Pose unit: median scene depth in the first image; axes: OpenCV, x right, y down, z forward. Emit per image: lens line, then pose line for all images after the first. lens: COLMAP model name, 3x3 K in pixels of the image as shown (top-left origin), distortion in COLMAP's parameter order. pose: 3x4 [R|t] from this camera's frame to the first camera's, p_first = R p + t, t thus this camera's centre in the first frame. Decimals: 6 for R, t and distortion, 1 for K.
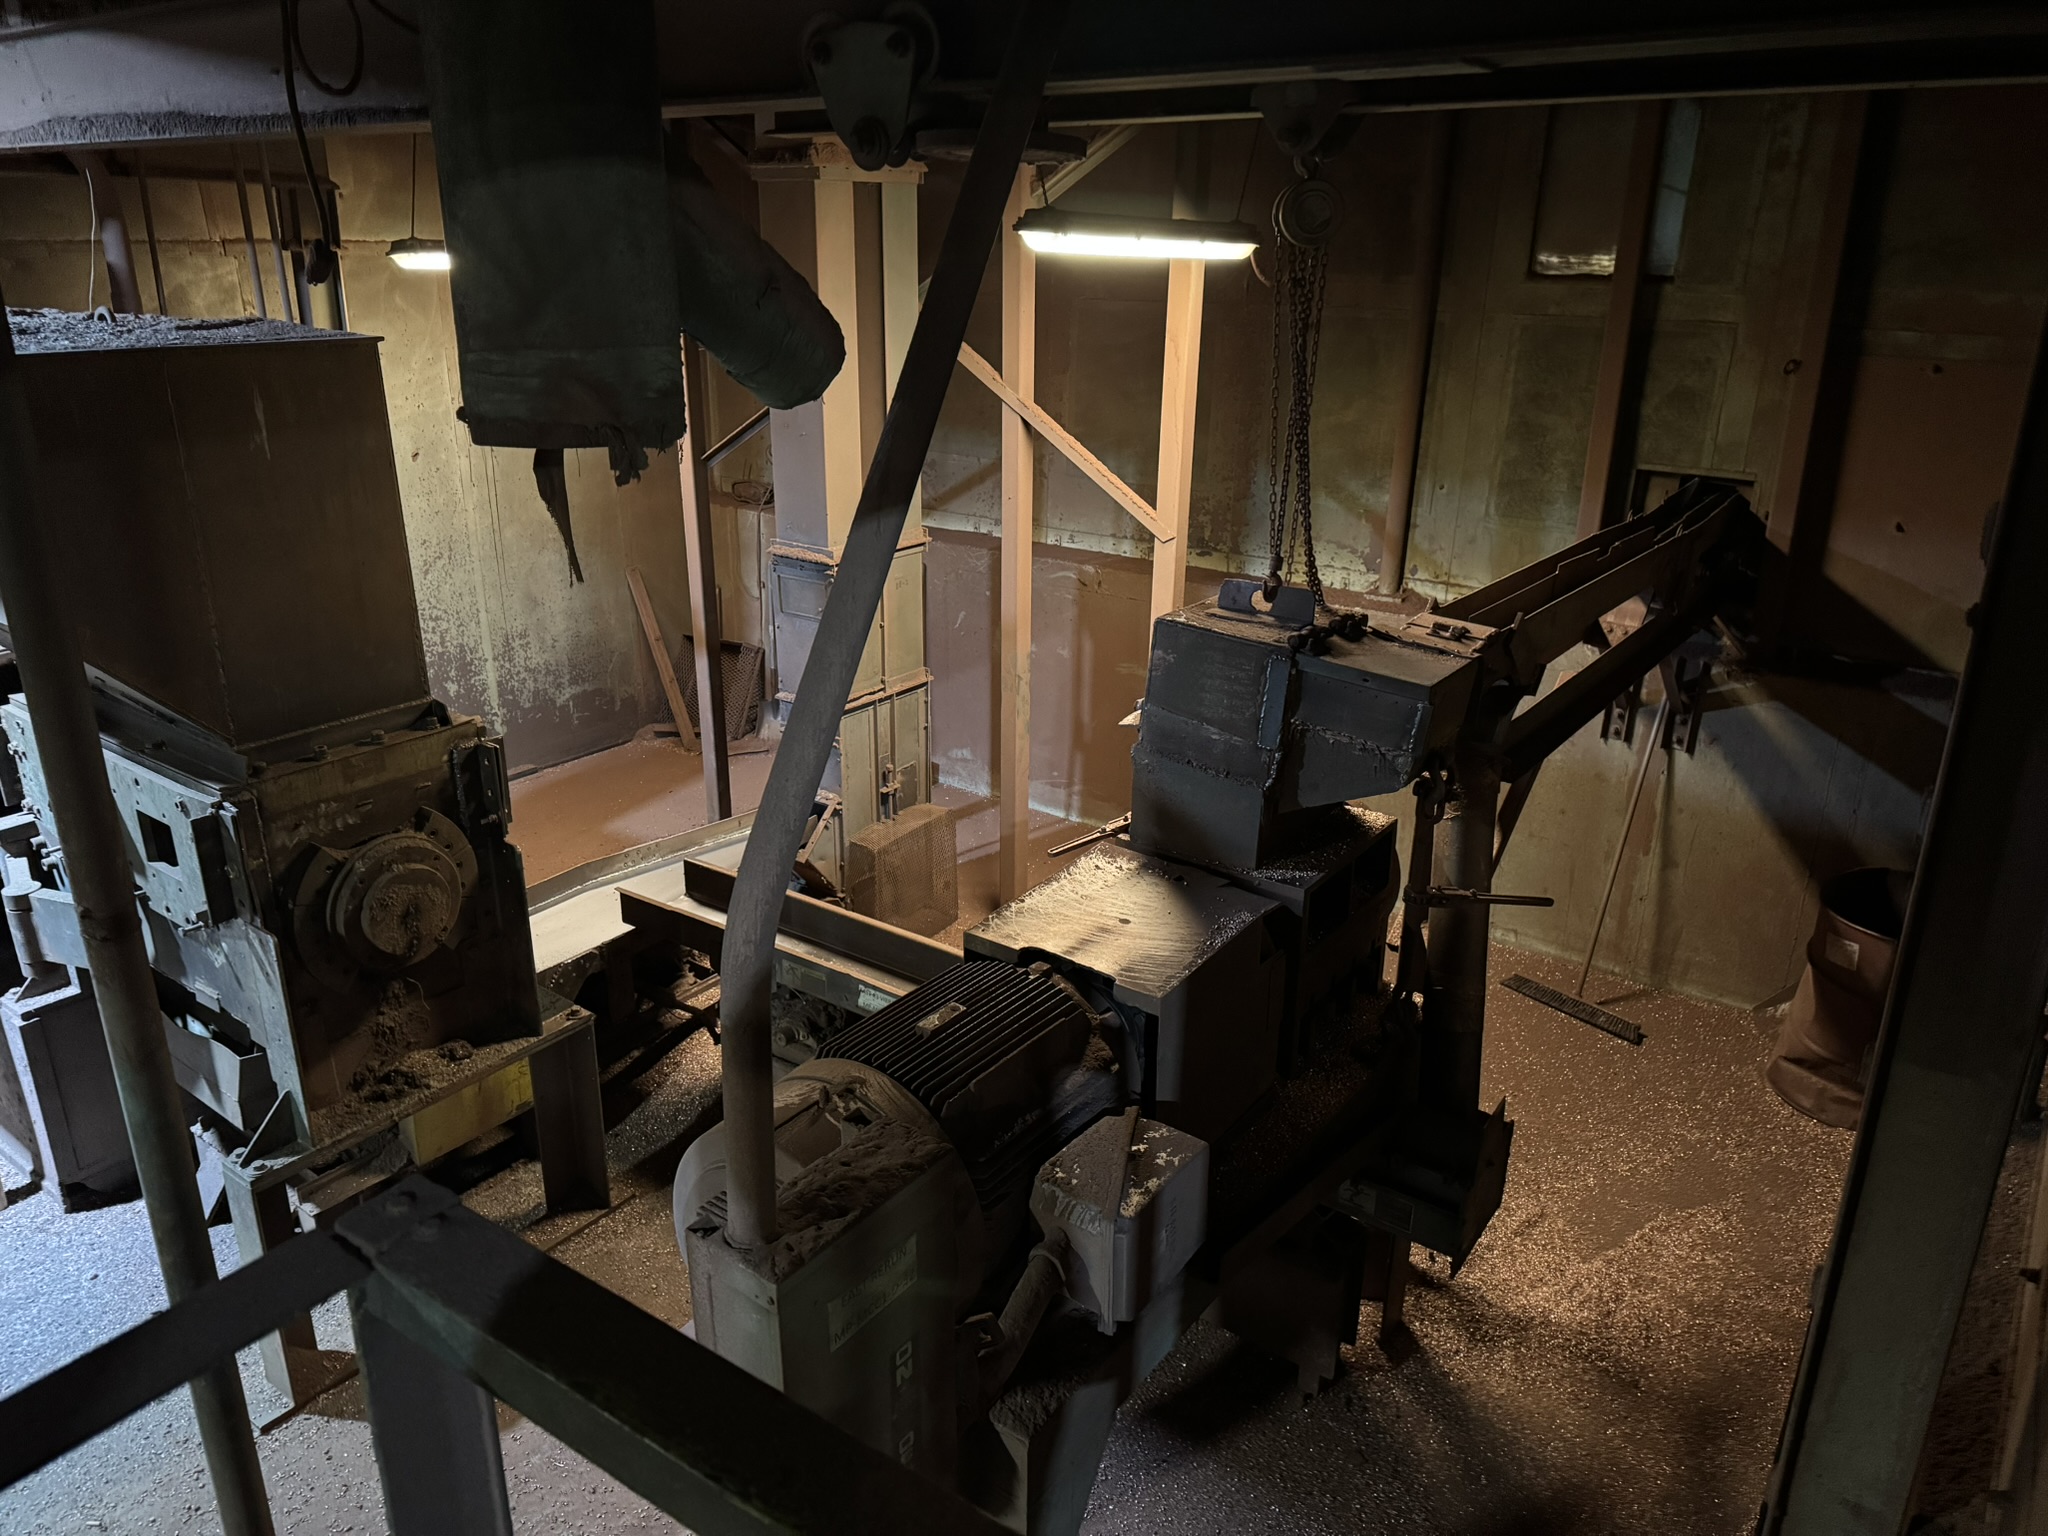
lens RADIAL K [[1415.3, 0, 1038.7], [0, 1415.3, 745.9], [0, 0, 1]] dist [-0.021886, -0.014062]
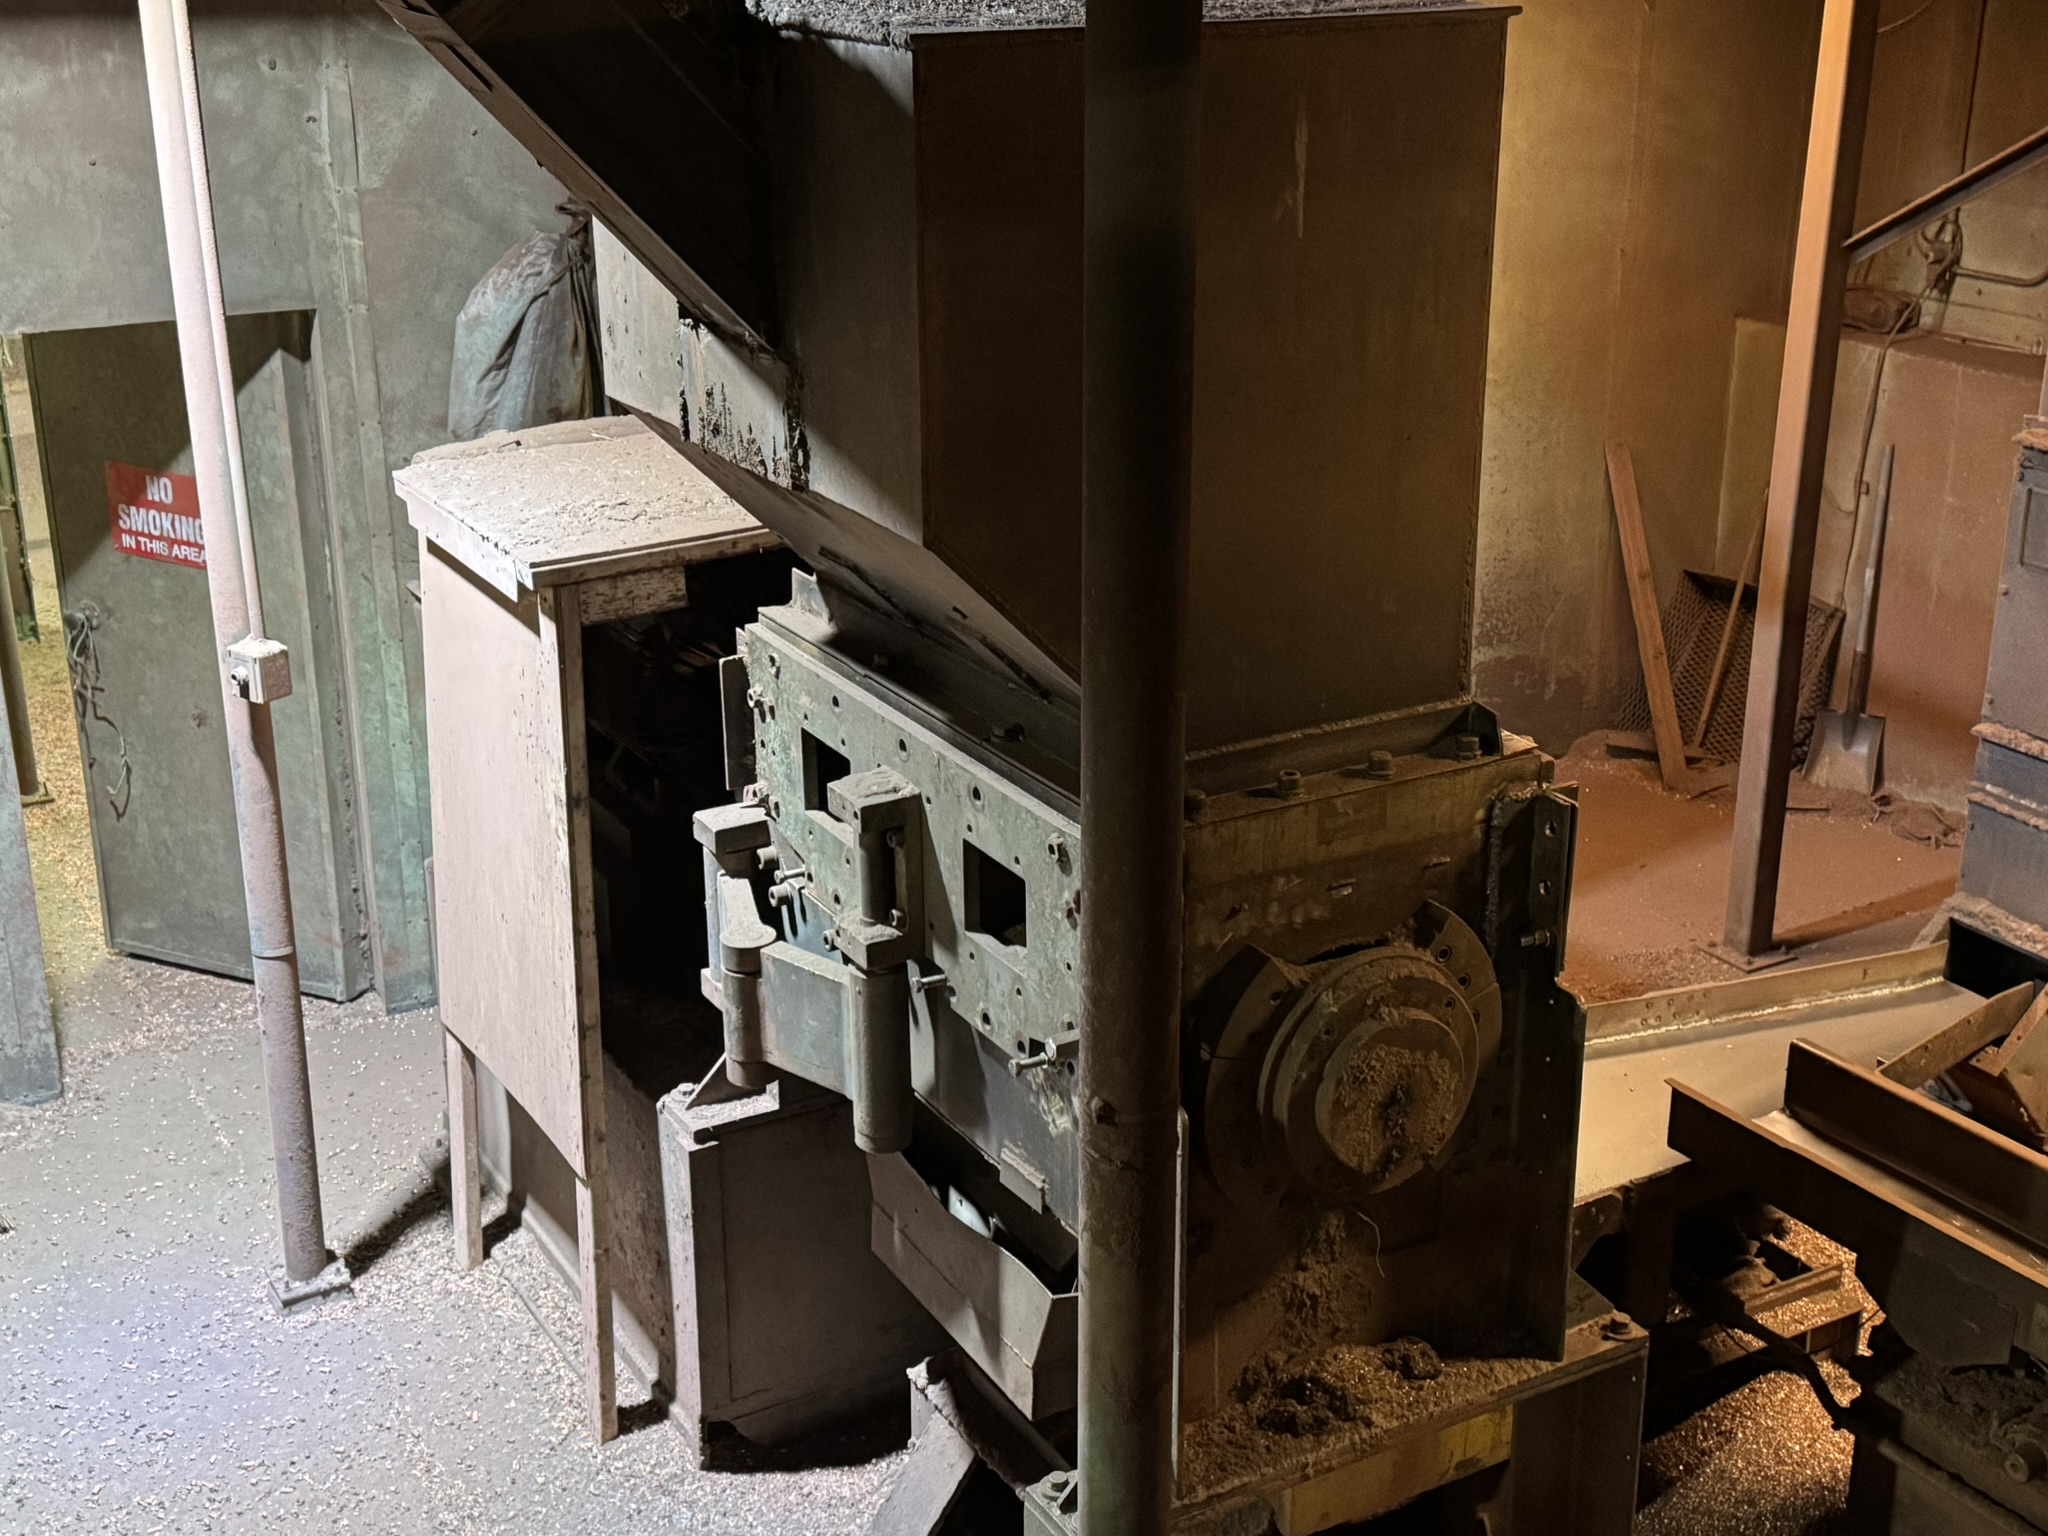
lens RADIAL K [[2553.2, 0, 1016.2], [0, 2553.2, 777.4], [0, 0, 1]] dist [0.097875, 0.000000]
pose [[0.896133, 0.127536, -0.425064, -0.169090], [-0.123501, 0.991648, 0.037165, -0.019130], [0.426254, 0.019191, 0.904400, 0.058248]]
